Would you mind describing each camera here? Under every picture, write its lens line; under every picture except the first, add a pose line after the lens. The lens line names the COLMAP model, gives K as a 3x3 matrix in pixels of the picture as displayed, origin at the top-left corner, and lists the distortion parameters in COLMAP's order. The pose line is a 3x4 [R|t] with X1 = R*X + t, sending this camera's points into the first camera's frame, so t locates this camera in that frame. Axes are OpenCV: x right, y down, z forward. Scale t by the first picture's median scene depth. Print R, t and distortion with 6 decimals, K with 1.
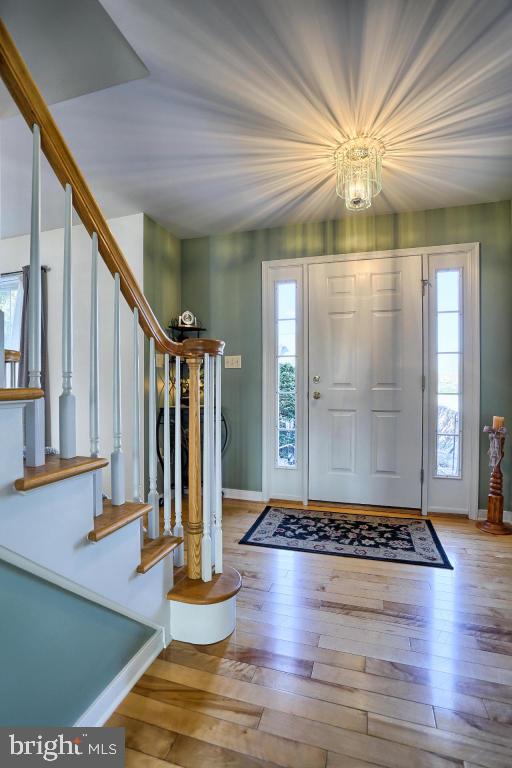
lens RADIAL K [[374.7, 0, 254.8], [0, 374.7, 386.1], [0, 0, 1]] dist [-0.057259, 0.017641]
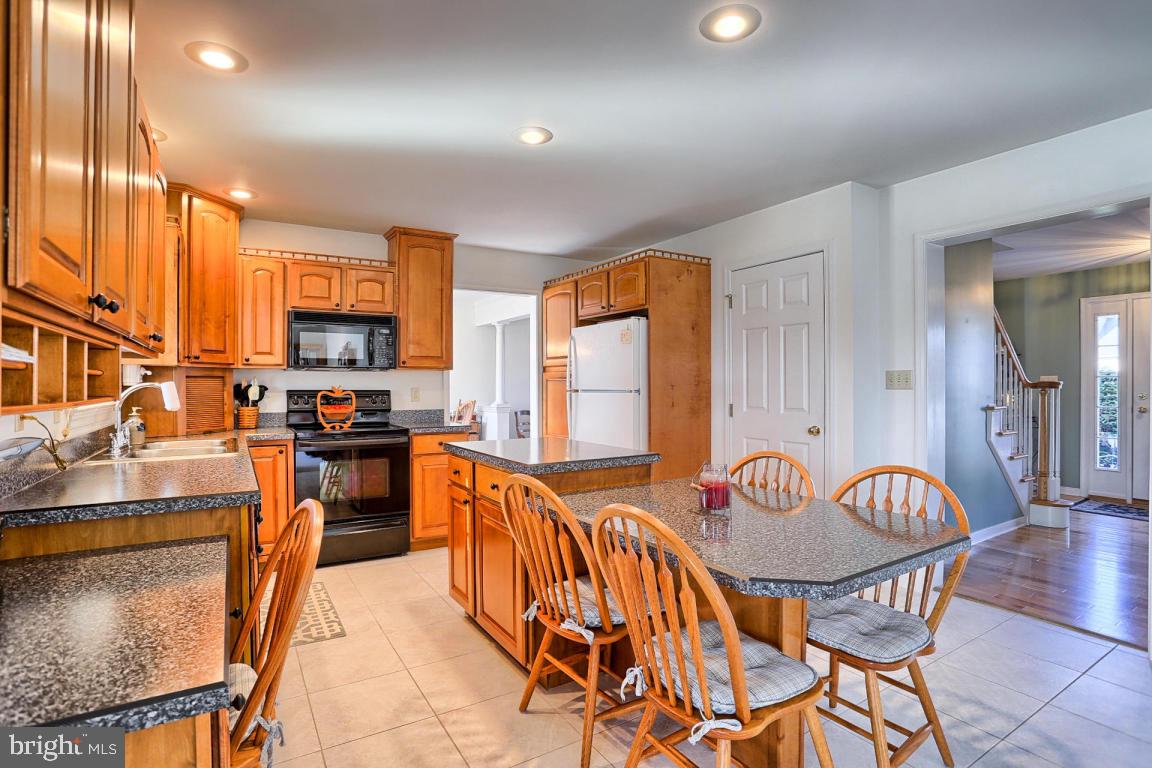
lens RADIAL K [[562.0, 0, 563.9], [0, 562.0, 387.7], [0, 0, 1]] dist [-0.057259, 0.017641]
pose [[0.754617, 0.002438, -0.656160, -0.095834], [-0.002669, 0.999996, 0.000646, -0.040582], [0.656160, 0.001264, 0.754621, -1.437110]]
